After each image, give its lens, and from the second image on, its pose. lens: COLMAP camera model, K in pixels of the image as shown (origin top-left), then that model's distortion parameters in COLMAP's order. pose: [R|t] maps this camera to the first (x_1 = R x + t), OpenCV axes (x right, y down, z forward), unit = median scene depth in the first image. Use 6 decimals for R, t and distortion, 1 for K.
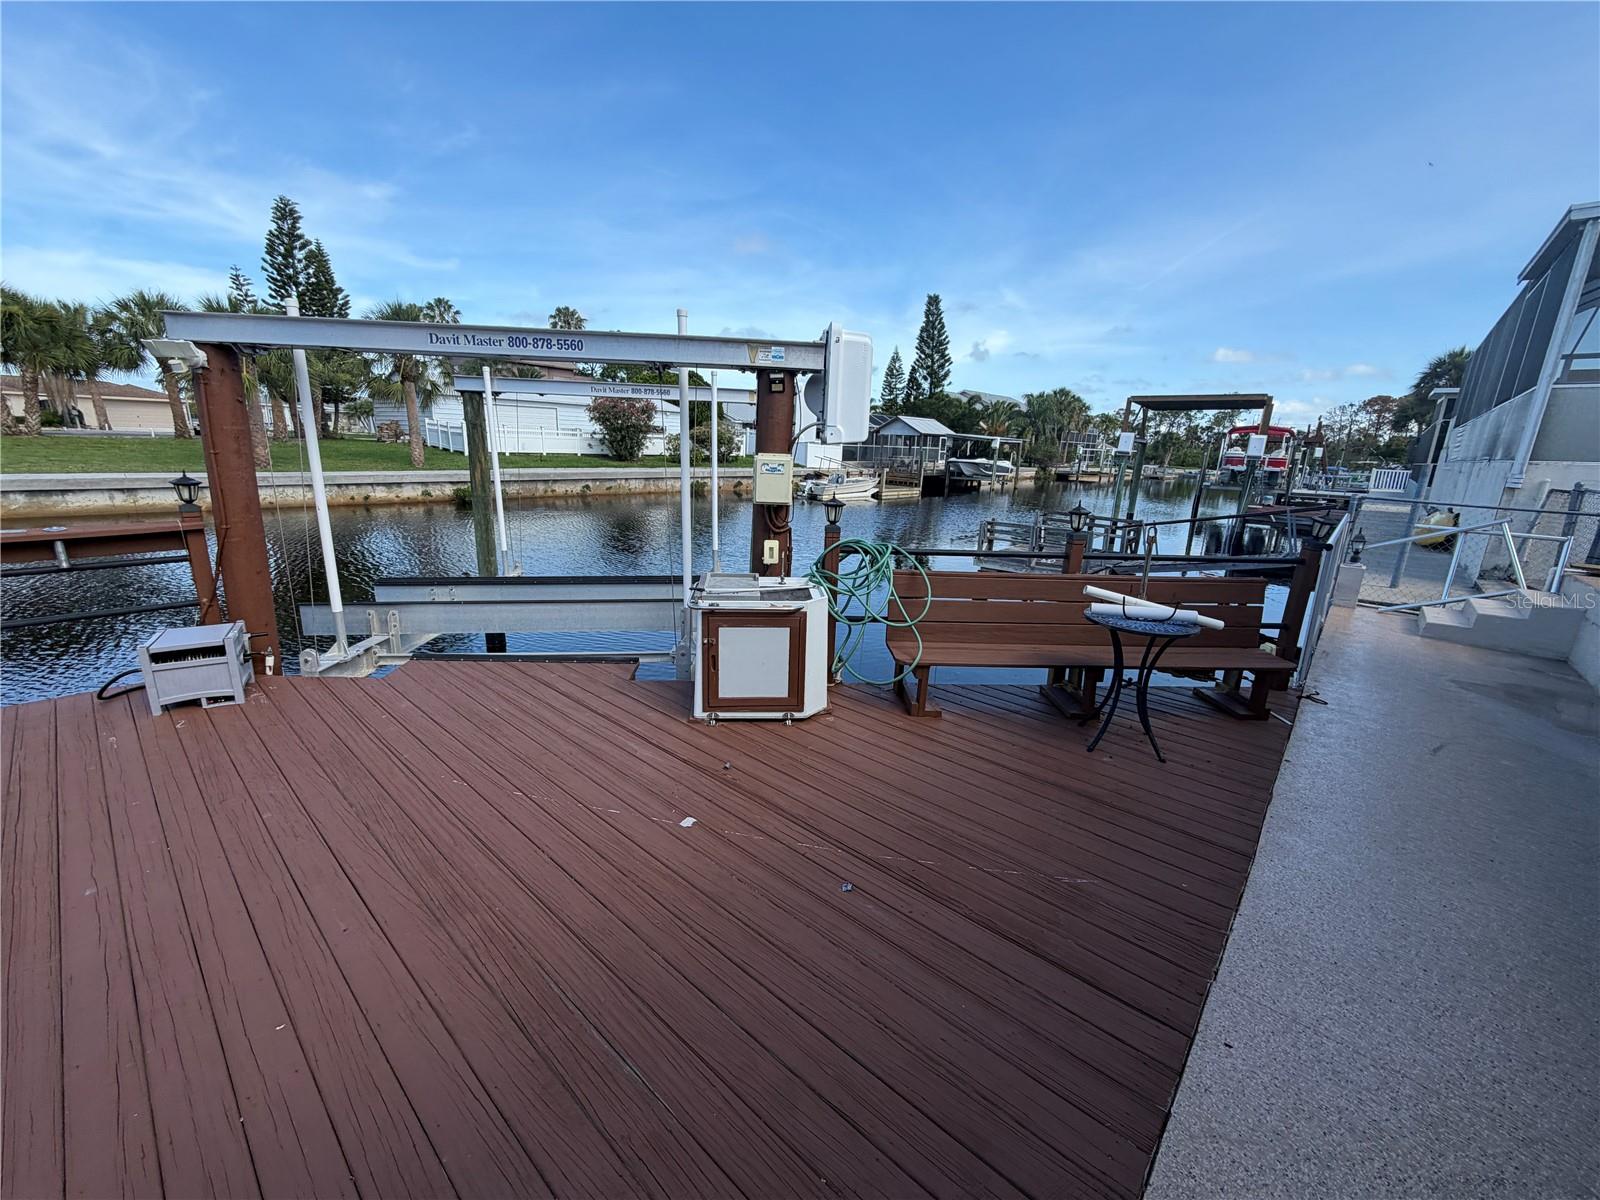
lens RADIAL K [[635.1, 0, 796.8], [0, 635.1, 601.5], [0, 0, 1]] dist [-0.002947, 0.000567]
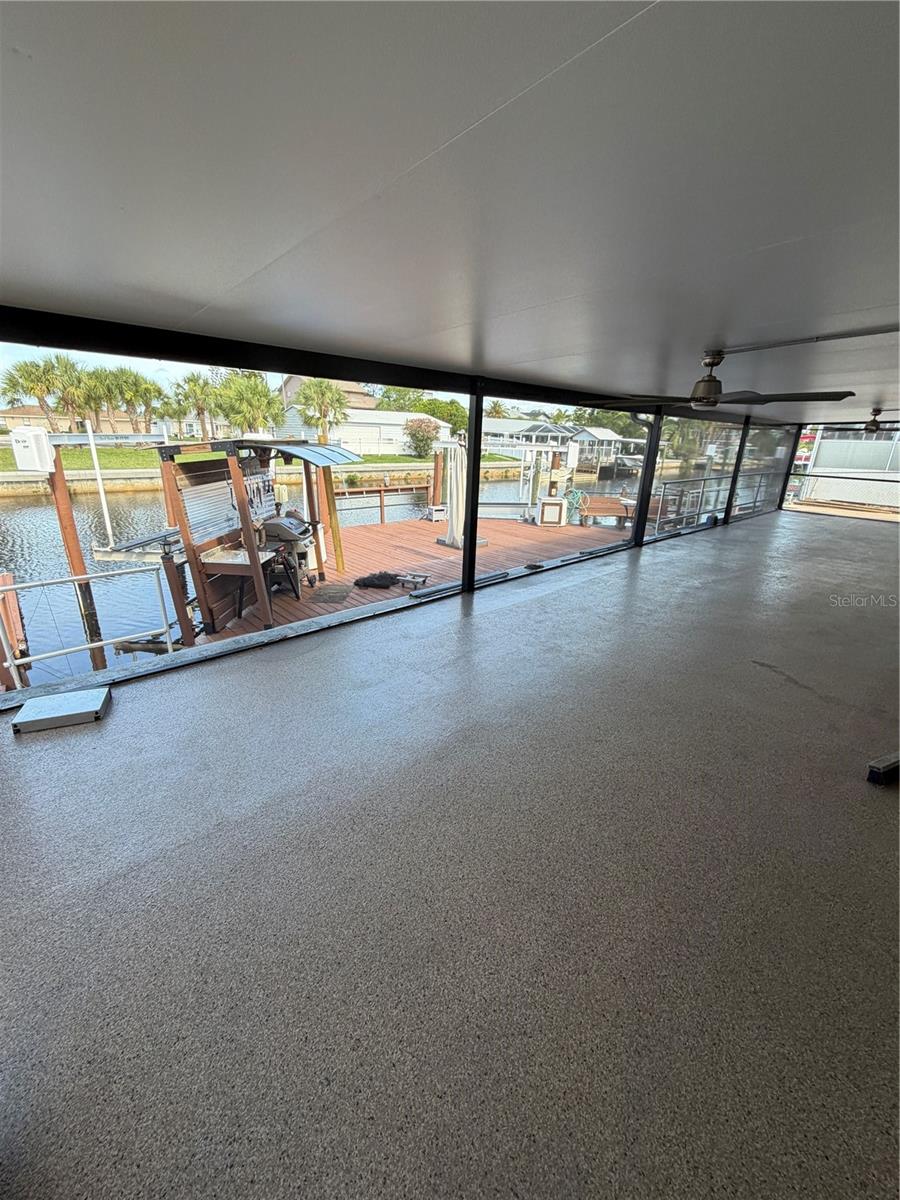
lens RADIAL K [[476.3, 0, 445.2], [0, 476.3, 602.8], [0, 0, 1]] dist [-0.002947, 0.000567]
pose [[0.993175, 0.031265, -0.112364, -0.075172], [-0.021167, 0.995720, 0.089967, 0.078691], [0.114696, -0.086974, 0.989586, -0.470770]]
